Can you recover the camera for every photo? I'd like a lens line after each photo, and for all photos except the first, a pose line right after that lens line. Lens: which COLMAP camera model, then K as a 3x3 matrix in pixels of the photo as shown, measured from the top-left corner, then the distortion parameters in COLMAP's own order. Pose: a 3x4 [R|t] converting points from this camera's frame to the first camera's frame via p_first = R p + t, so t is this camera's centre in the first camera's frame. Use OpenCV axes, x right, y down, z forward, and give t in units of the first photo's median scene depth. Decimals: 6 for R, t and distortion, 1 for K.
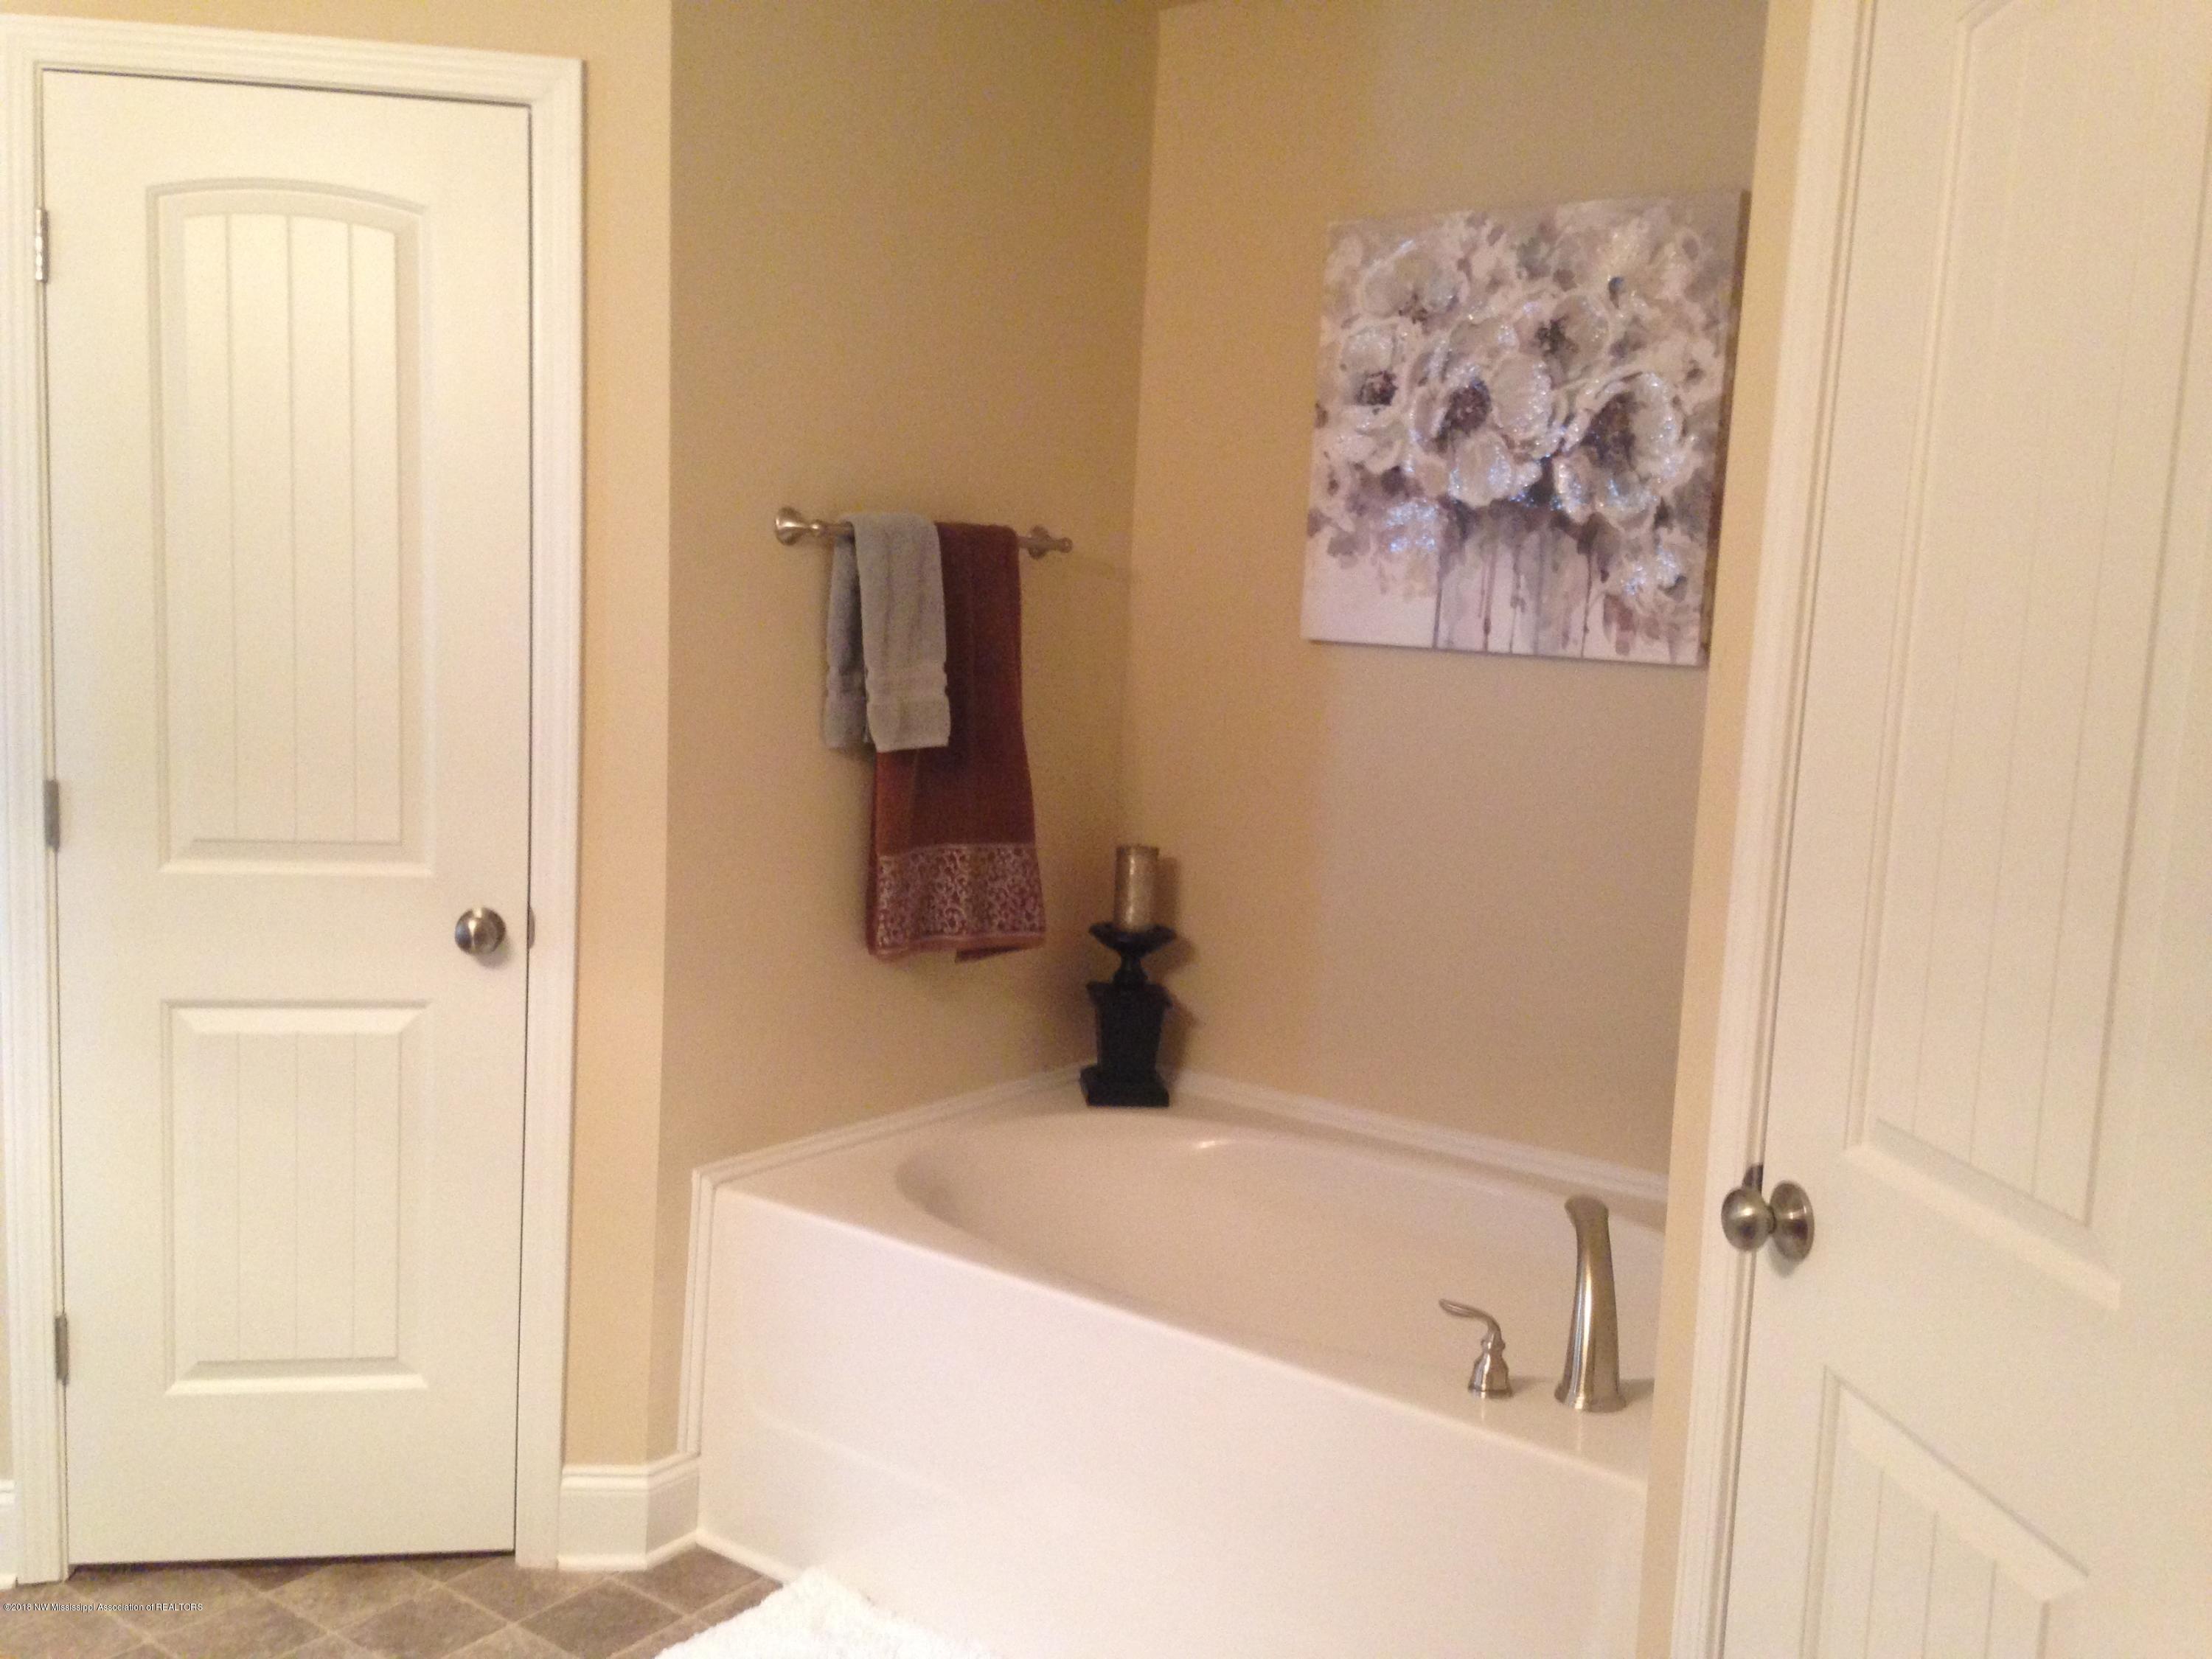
lens RADIAL K [[2159.3, 0, 1115.8], [0, 2159.3, 827.1], [0, 0, 1]] dist [0.049042, 0.000000]
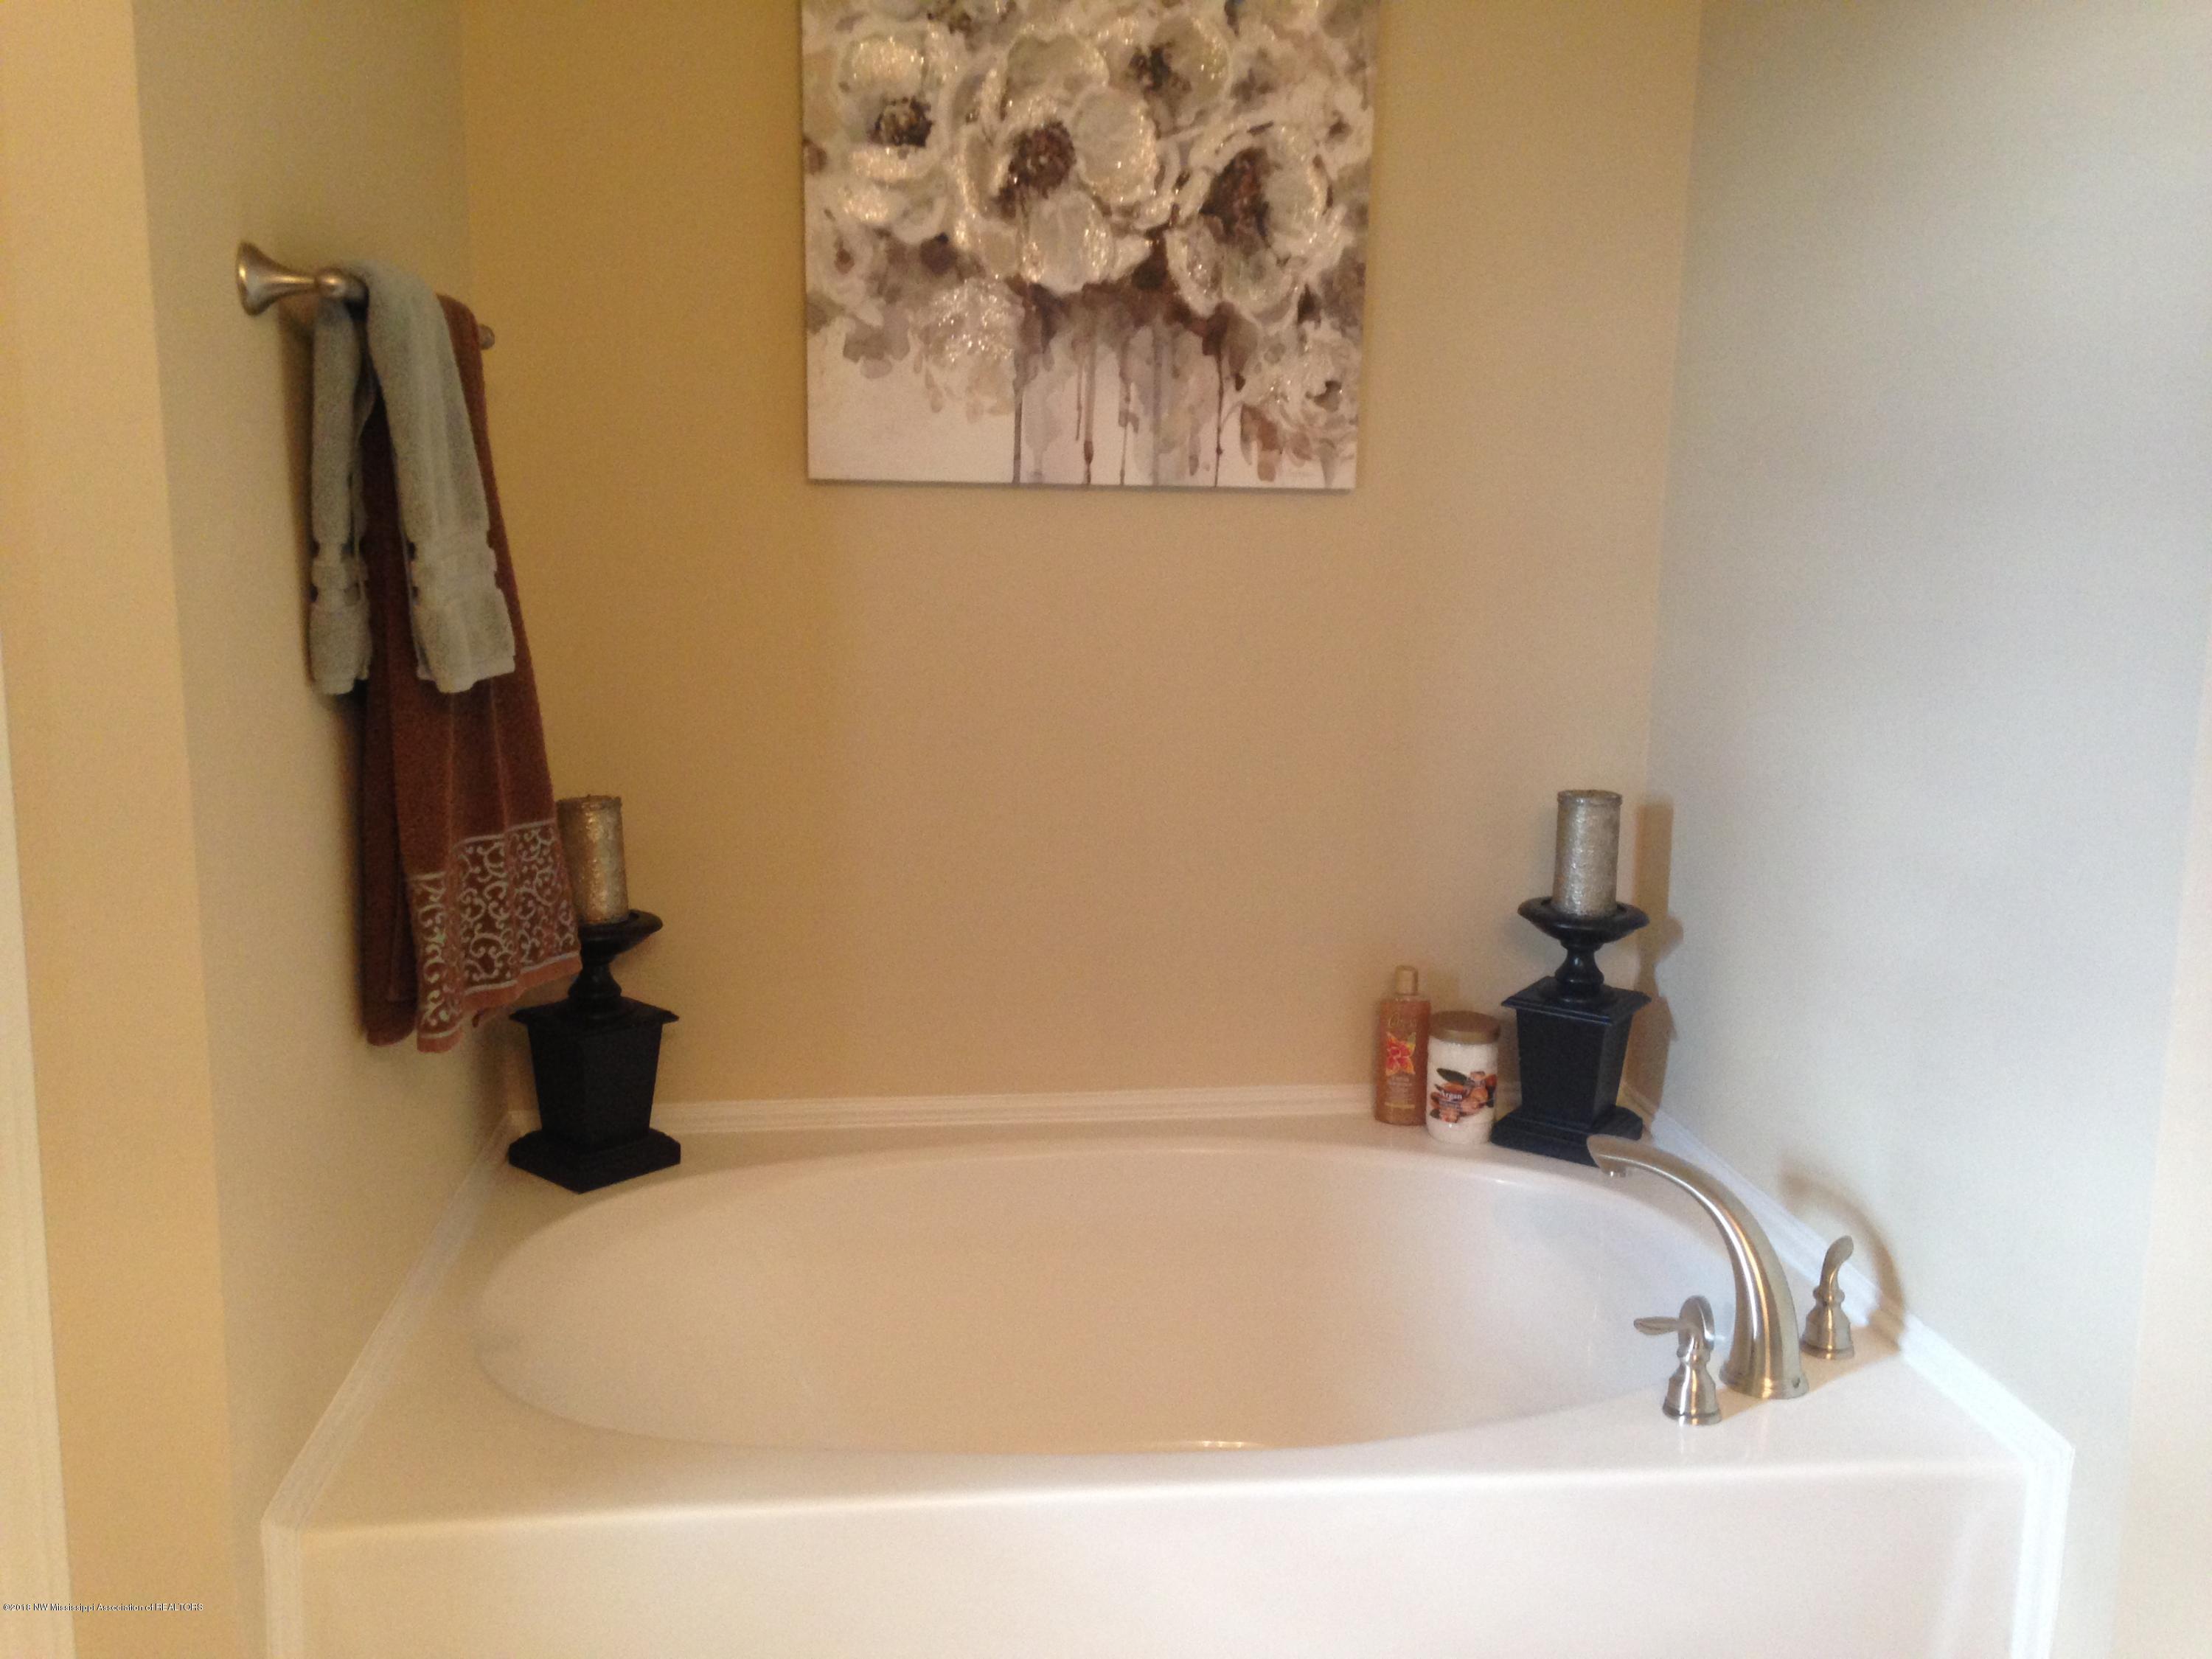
lens RADIAL K [[2031.7, 0, 1099.1], [0, 2031.7, 820.0], [0, 0, 1]] dist [0.091268, 0.000000]
pose [[0.701870, -0.145004, 0.697390, -0.360421], [0.104640, 0.989428, 0.100413, -0.036093], [-0.704577, 0.002498, 0.709623, 0.489977]]
